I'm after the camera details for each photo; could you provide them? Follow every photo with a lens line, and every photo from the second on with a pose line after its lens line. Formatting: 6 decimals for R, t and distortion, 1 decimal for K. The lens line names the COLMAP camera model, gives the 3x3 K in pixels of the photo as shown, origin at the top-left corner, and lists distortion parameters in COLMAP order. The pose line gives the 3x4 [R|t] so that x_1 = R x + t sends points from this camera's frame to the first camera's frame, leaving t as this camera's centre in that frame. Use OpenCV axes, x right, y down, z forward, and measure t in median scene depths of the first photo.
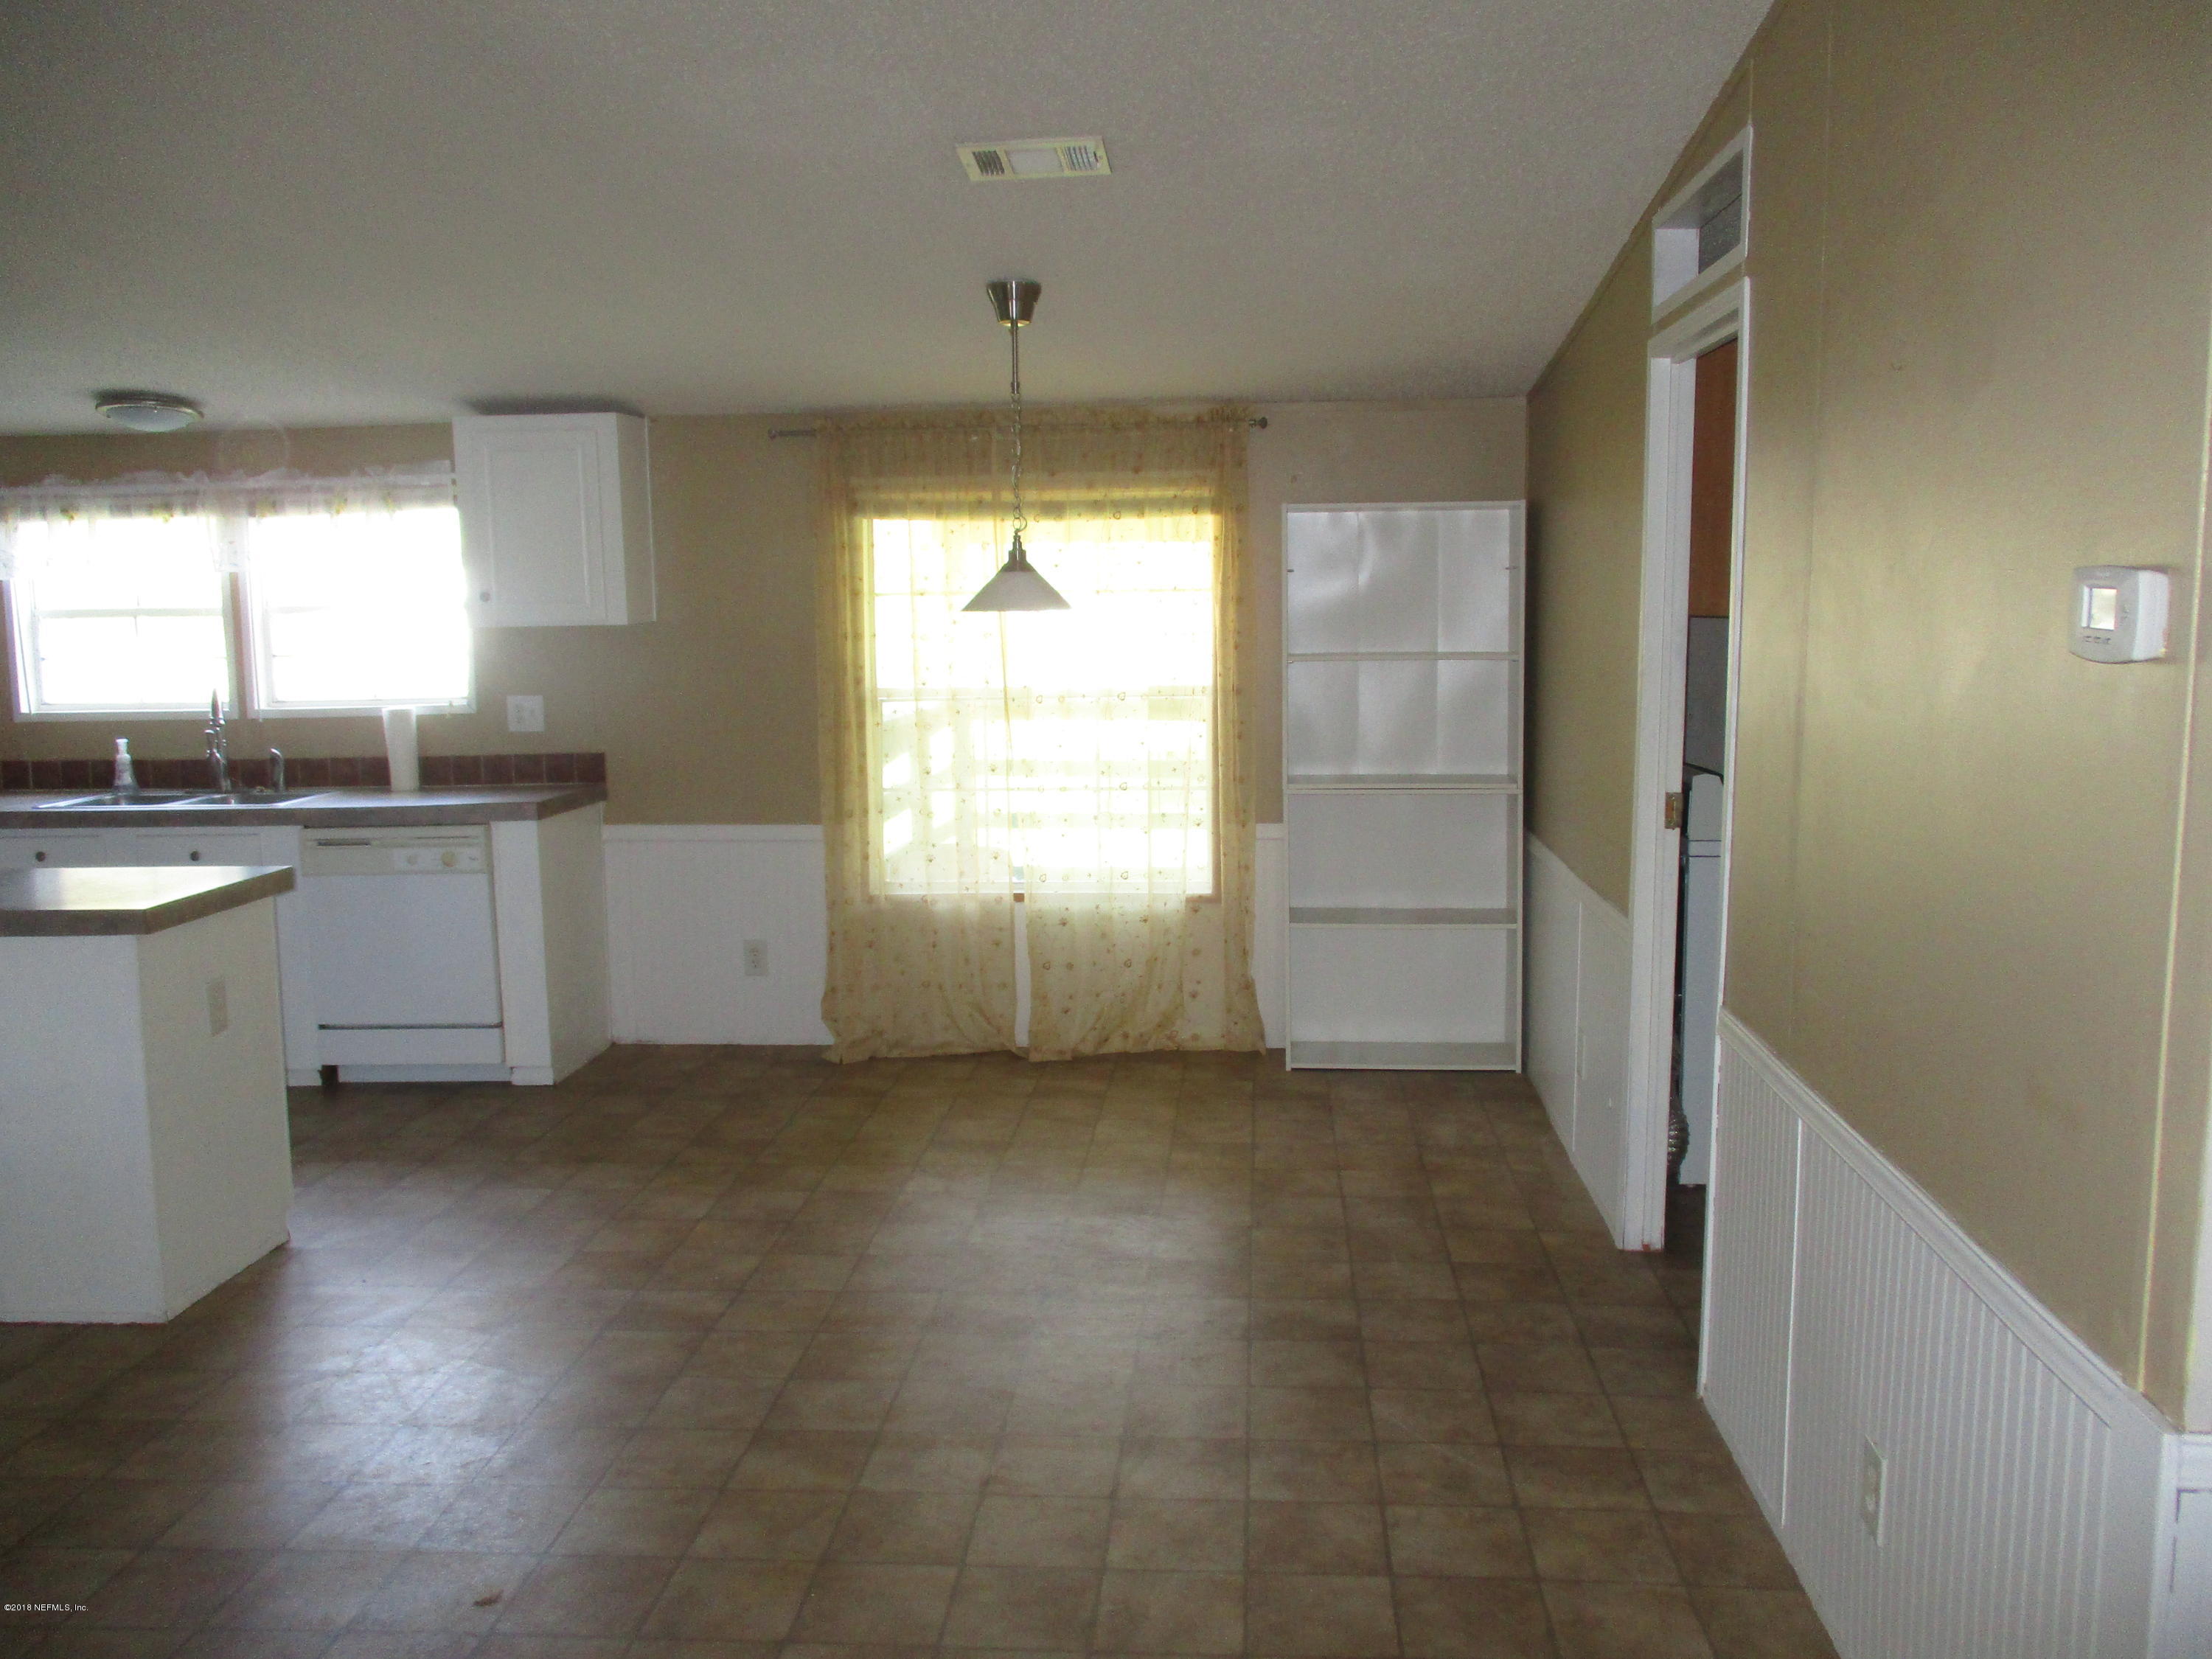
lens RADIAL K [[1861.9, 0, 1136.9], [0, 1861.9, 824.8], [0, 0, 1]] dist [-0.021956, 0.013755]
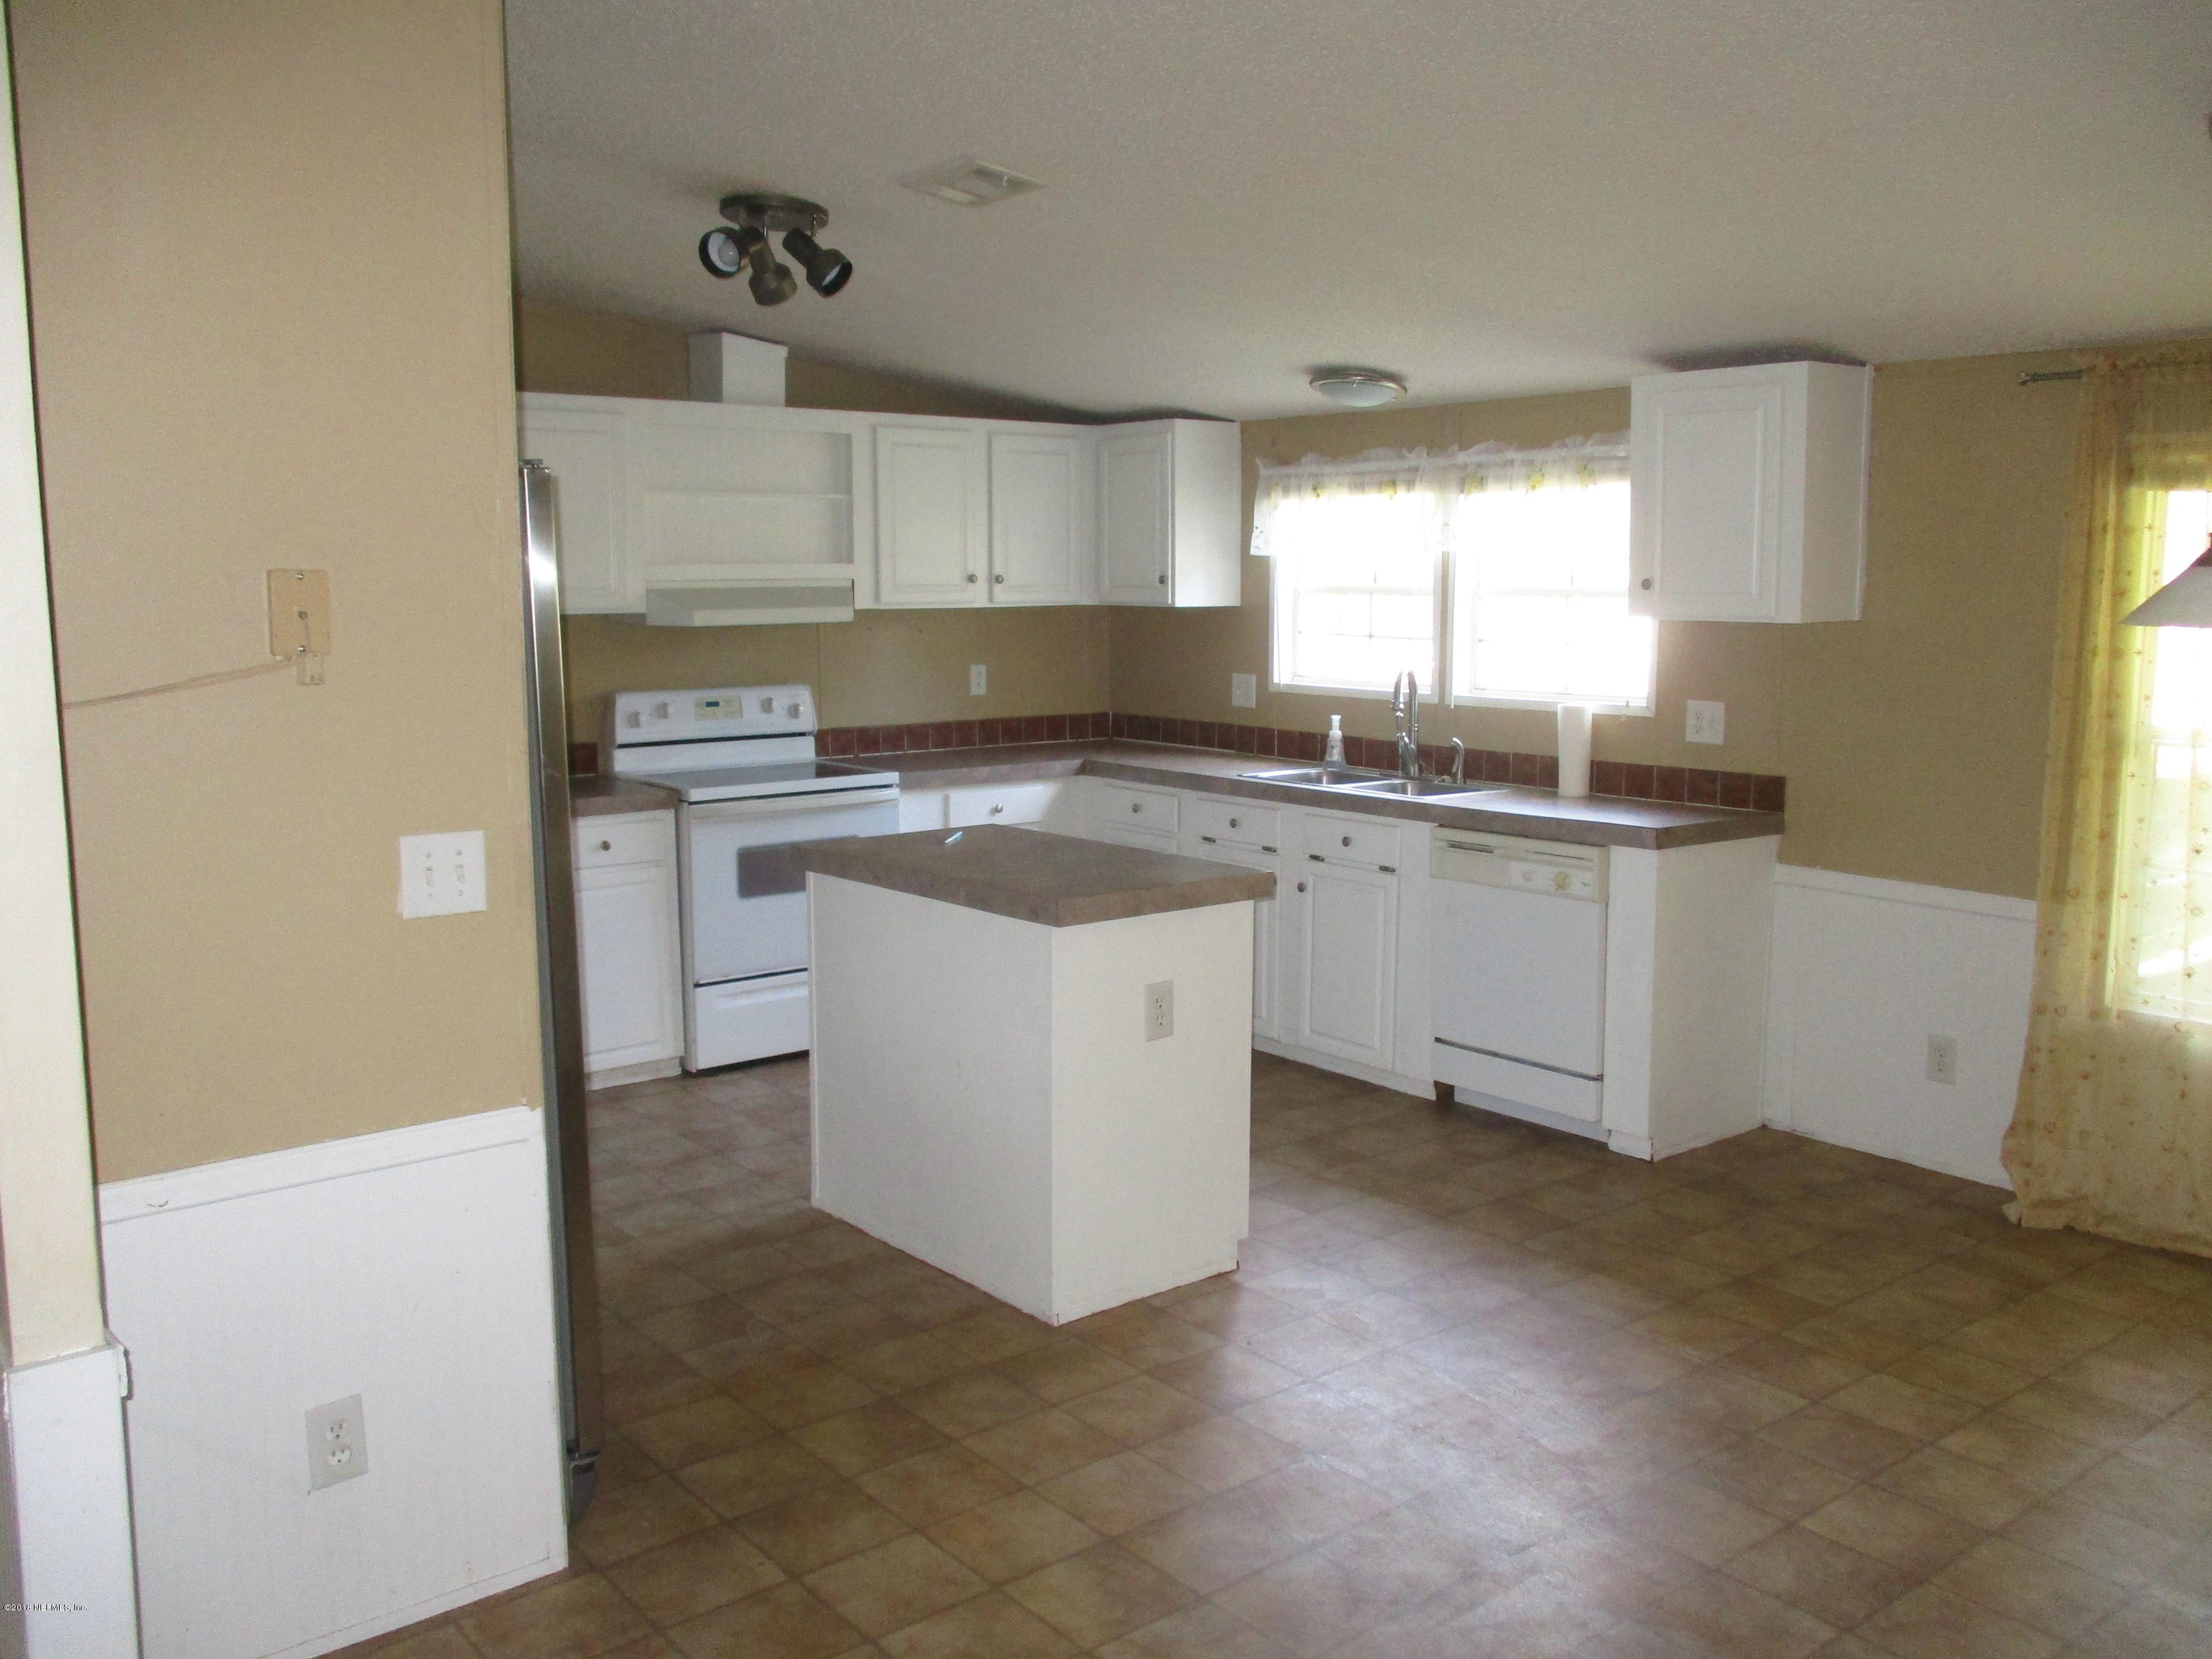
lens RADIAL K [[1920.4, 0, 1029.0], [0, 1920.4, 798.0], [0, 0, 1]] dist [-0.006104, 0.003094]
pose [[0.687519, 0.105089, -0.718522, 0.099910], [-0.110341, 0.993102, 0.039668, -0.027172], [0.717734, 0.052010, 0.694372, 0.175490]]
